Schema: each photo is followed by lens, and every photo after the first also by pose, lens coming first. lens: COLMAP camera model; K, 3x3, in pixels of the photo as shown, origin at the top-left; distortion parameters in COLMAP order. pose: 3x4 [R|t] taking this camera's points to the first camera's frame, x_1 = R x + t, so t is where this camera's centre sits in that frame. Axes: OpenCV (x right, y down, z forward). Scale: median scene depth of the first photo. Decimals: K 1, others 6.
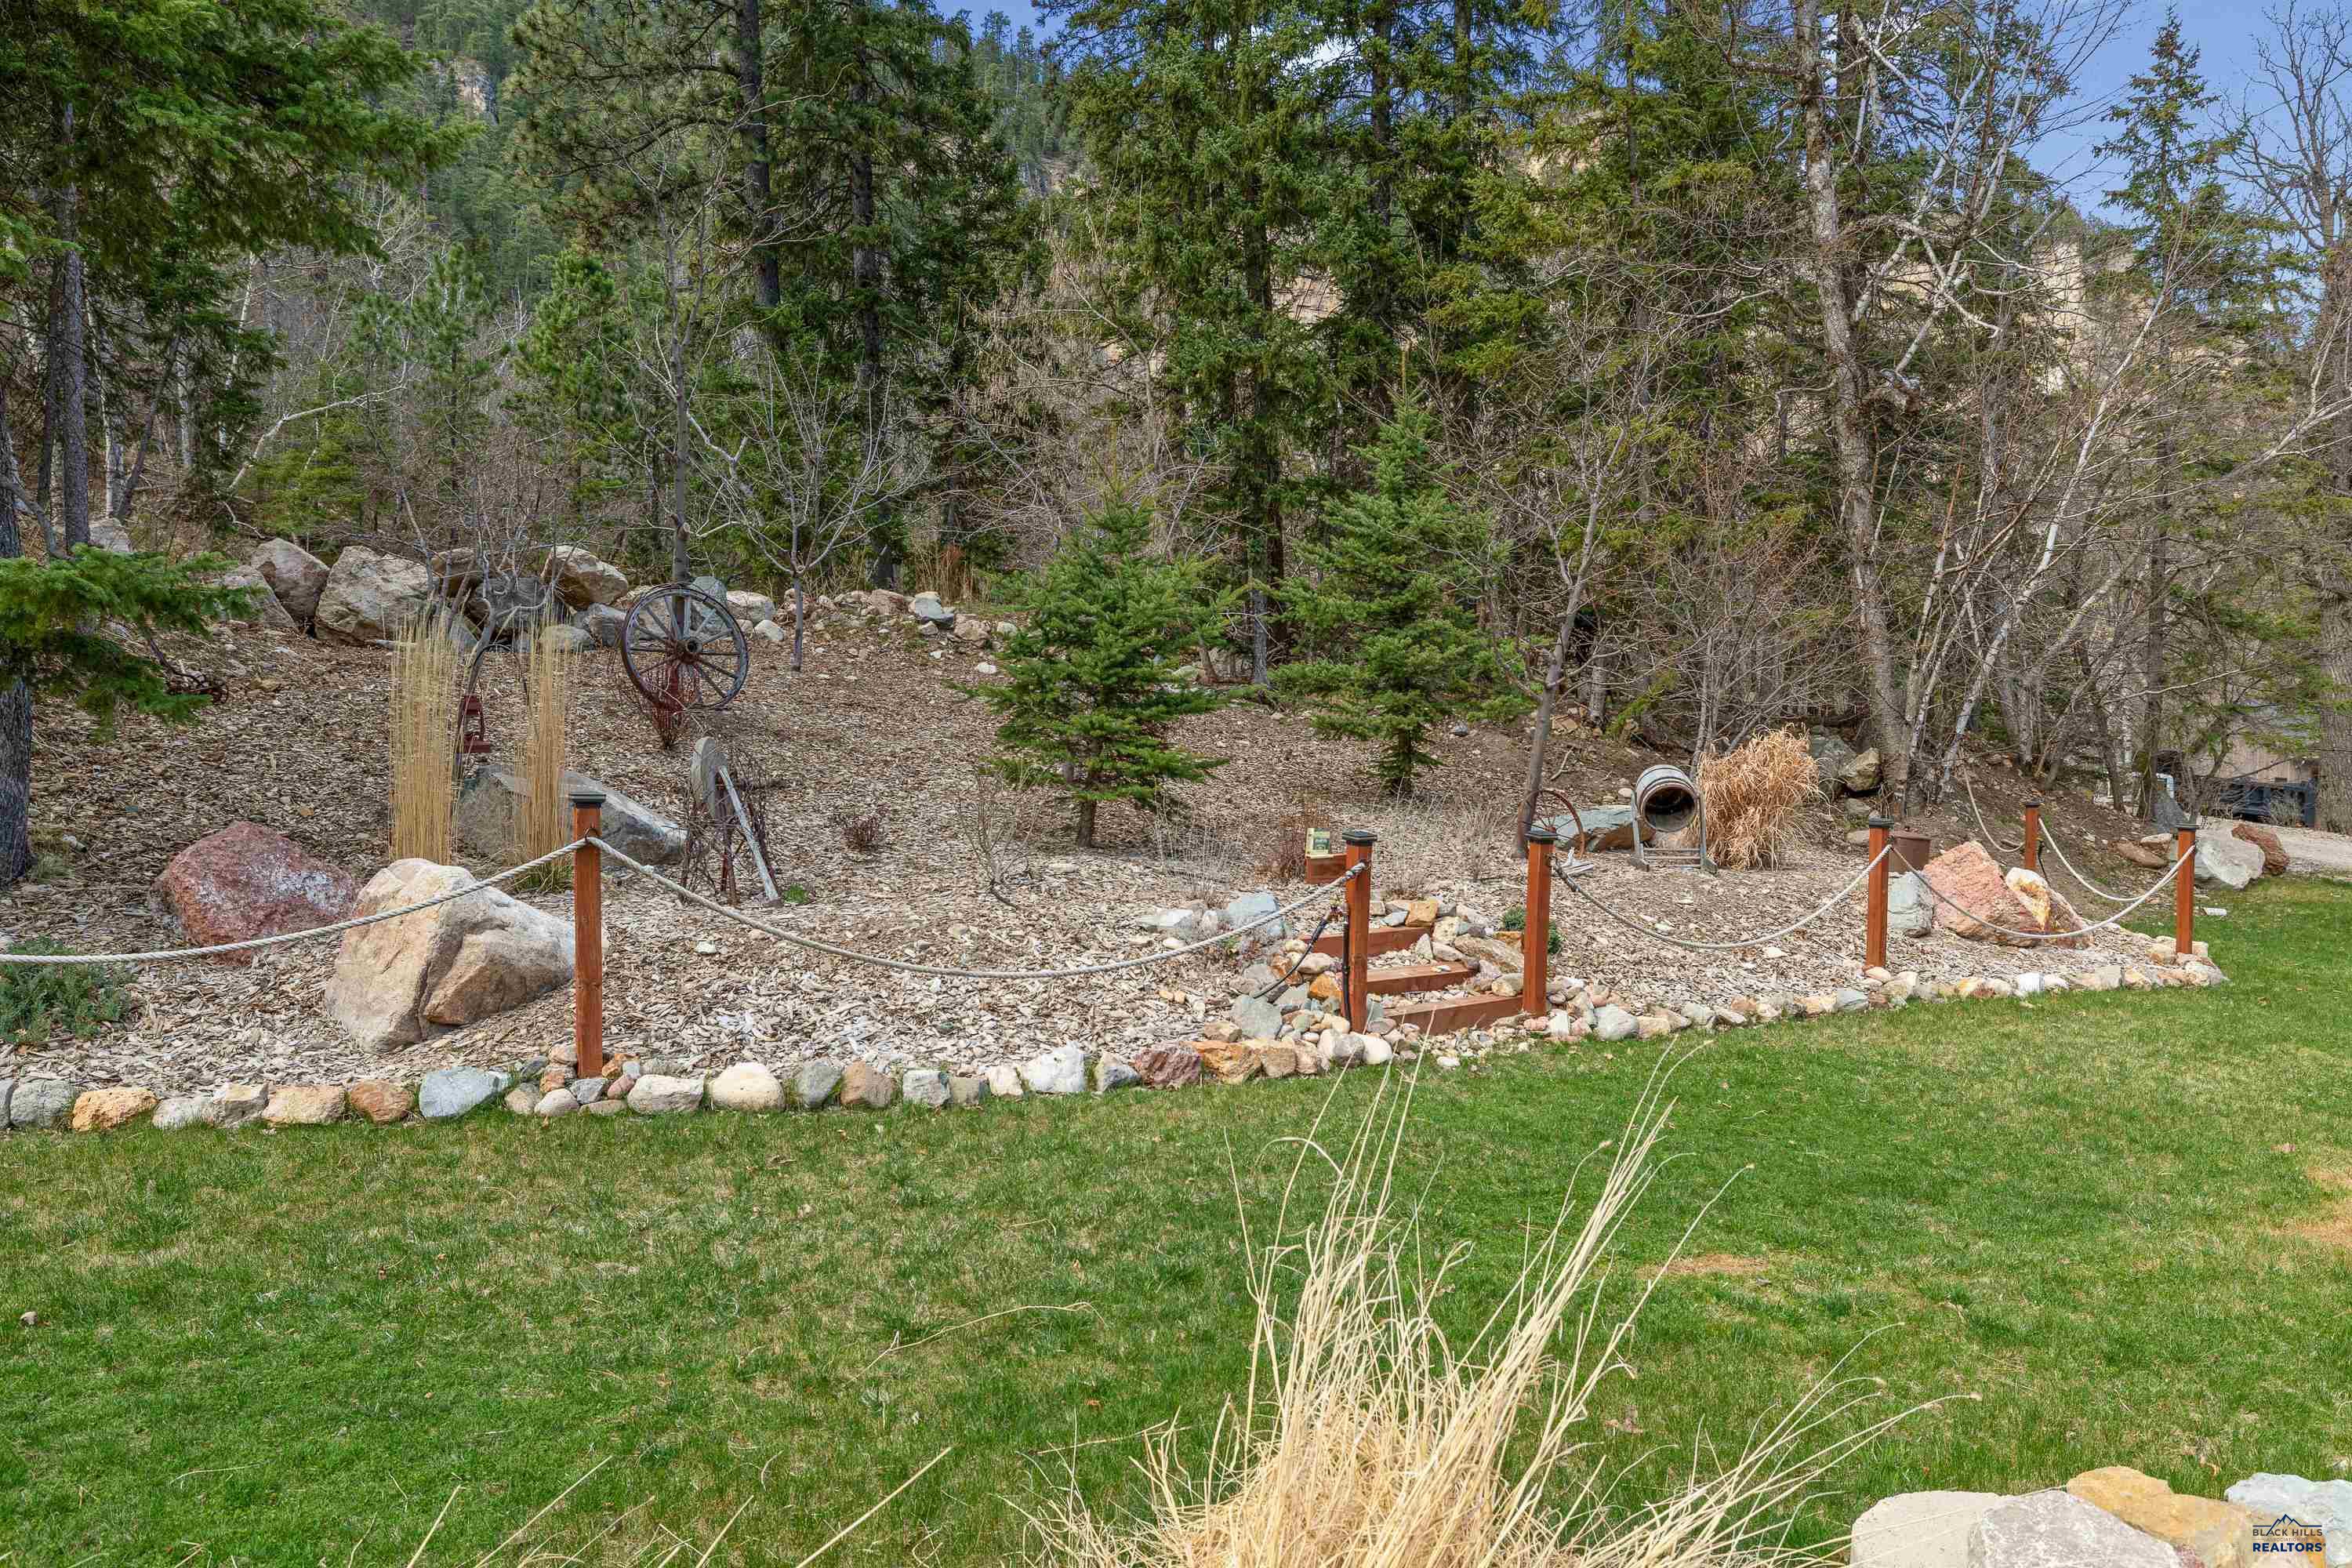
lens RADIAL K [[1556.7, 0, 1174.2], [0, 1556.7, 781.6], [0, 0, 1]] dist [0.003169, 0.000453]
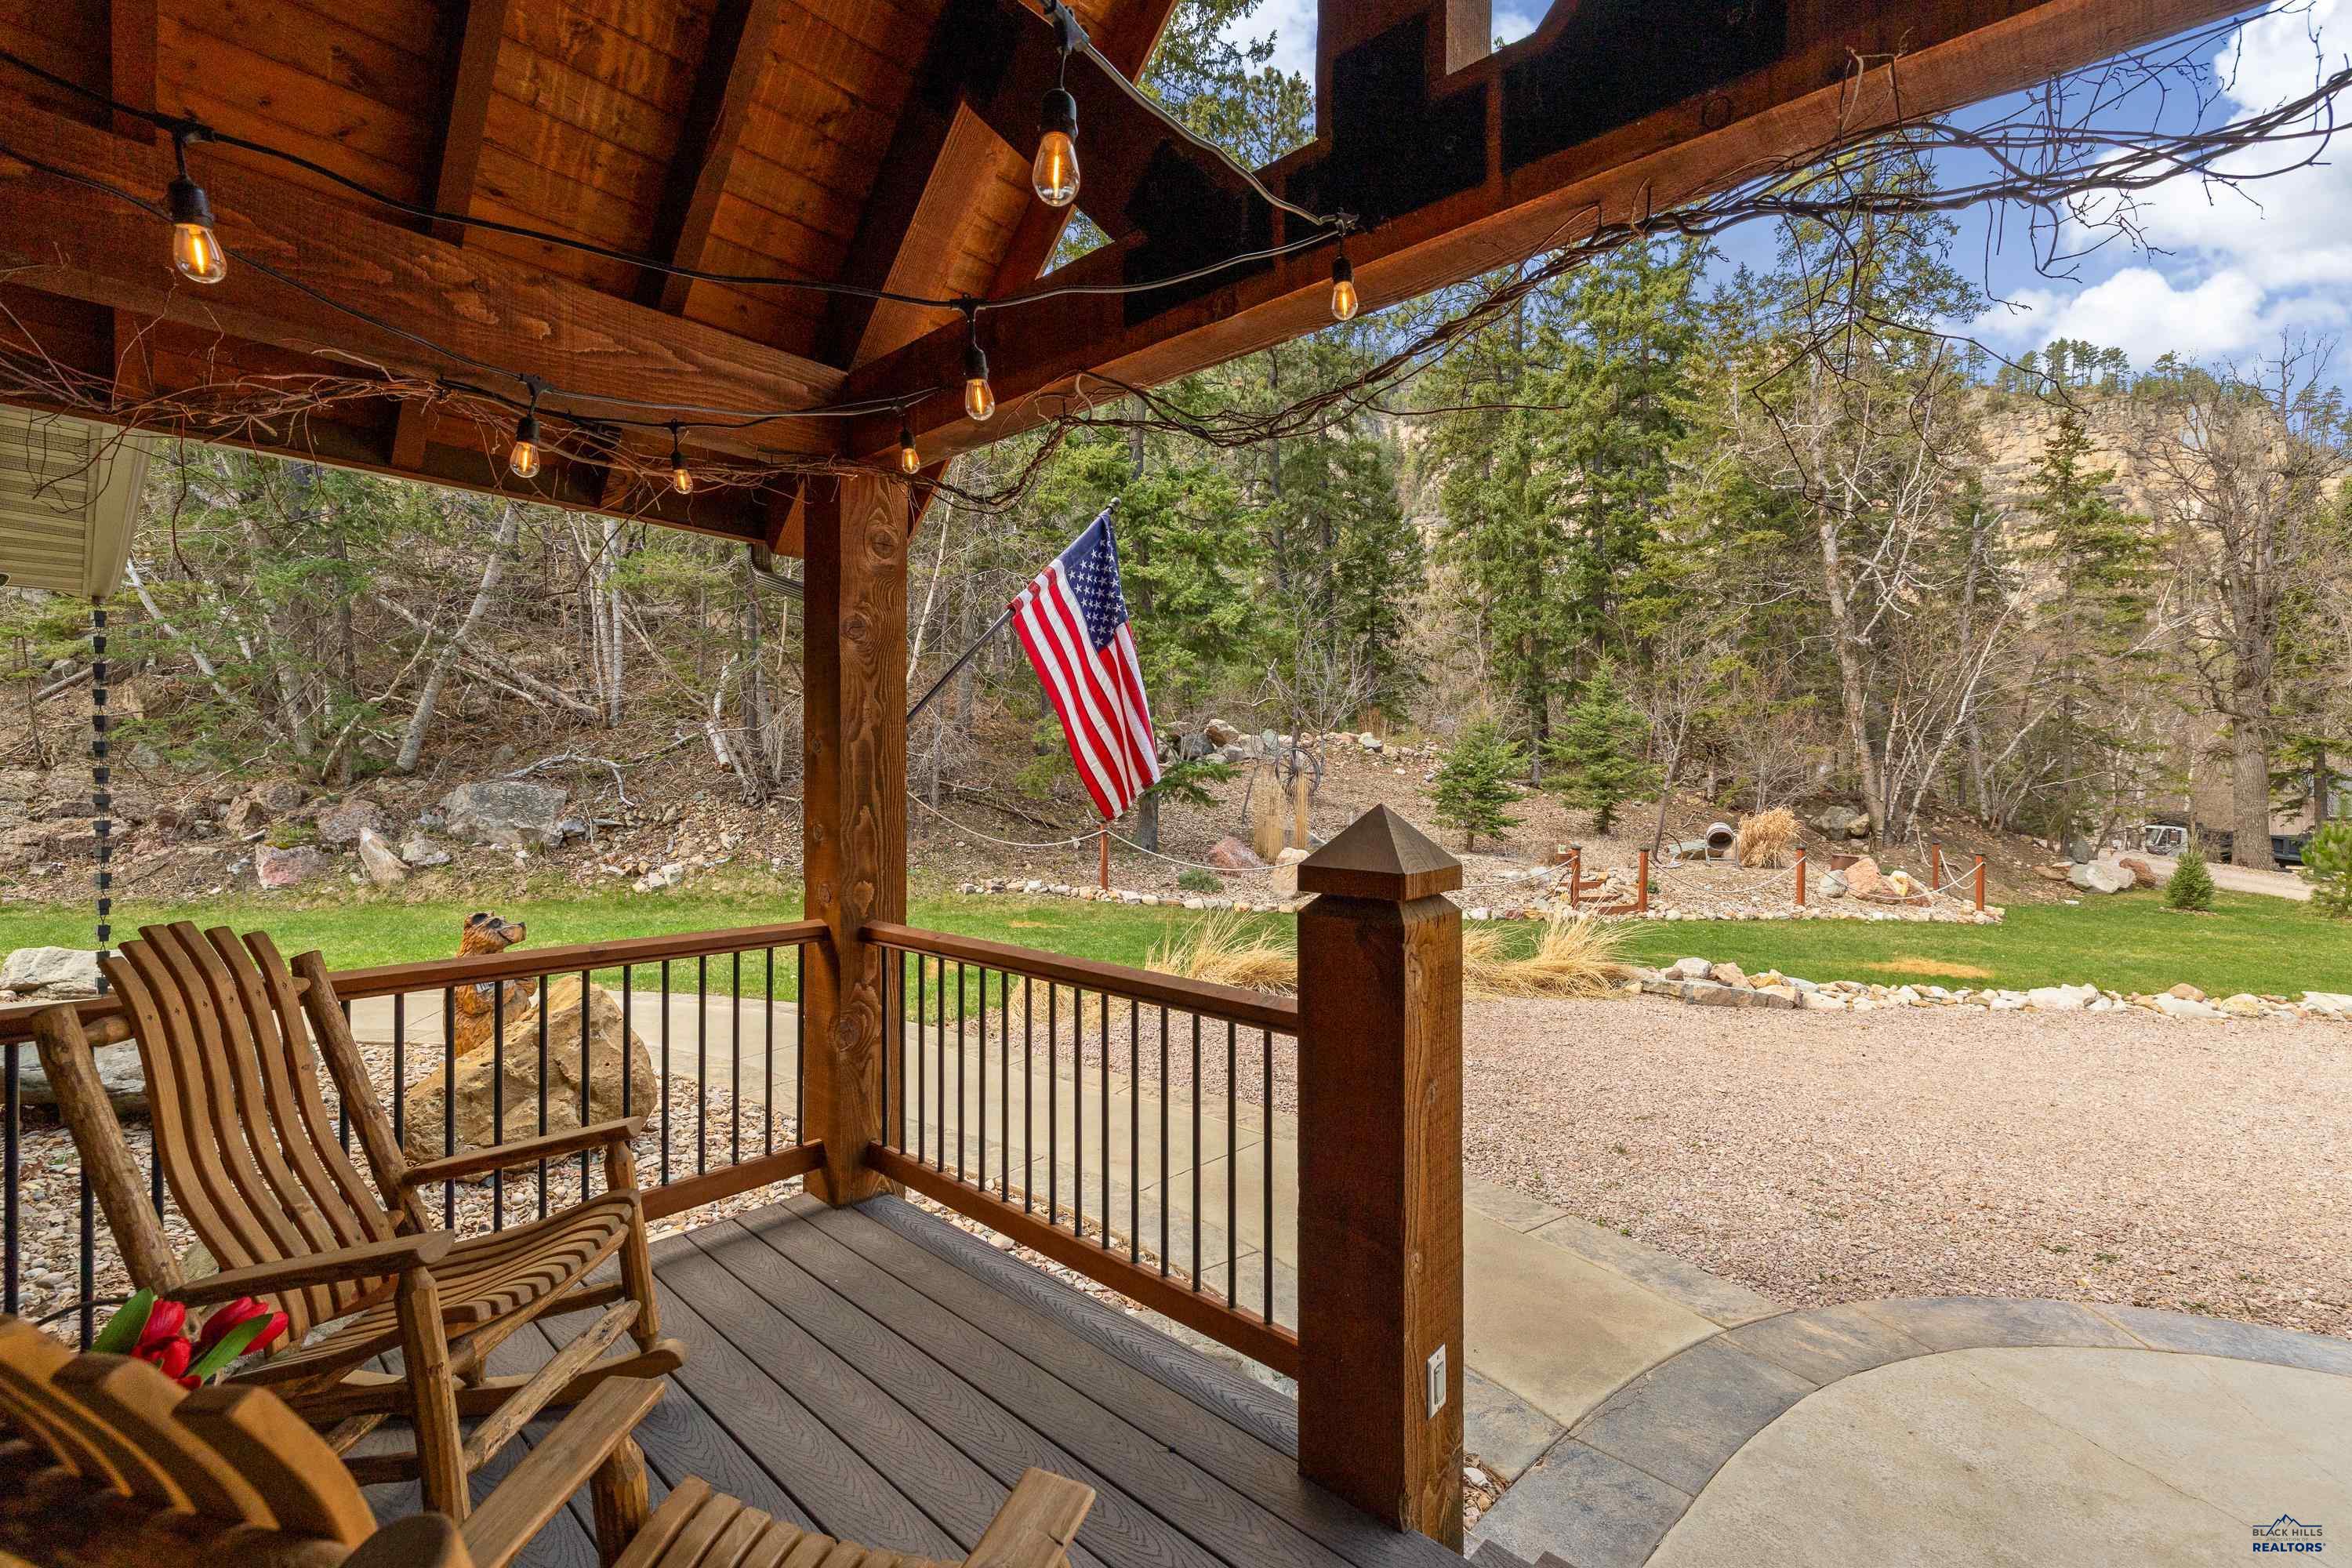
lens RADIAL K [[1020.7, 0, 1186.8], [0, 1020.7, 778.5], [0, 0, 1]] dist [-0.003818, 0.000799]
pose [[0.964188, 0.000847, -0.265217, -0.051038], [-0.011815, 0.999139, -0.039762, -0.006392], [0.264955, 0.041472, 0.963368, -0.664888]]
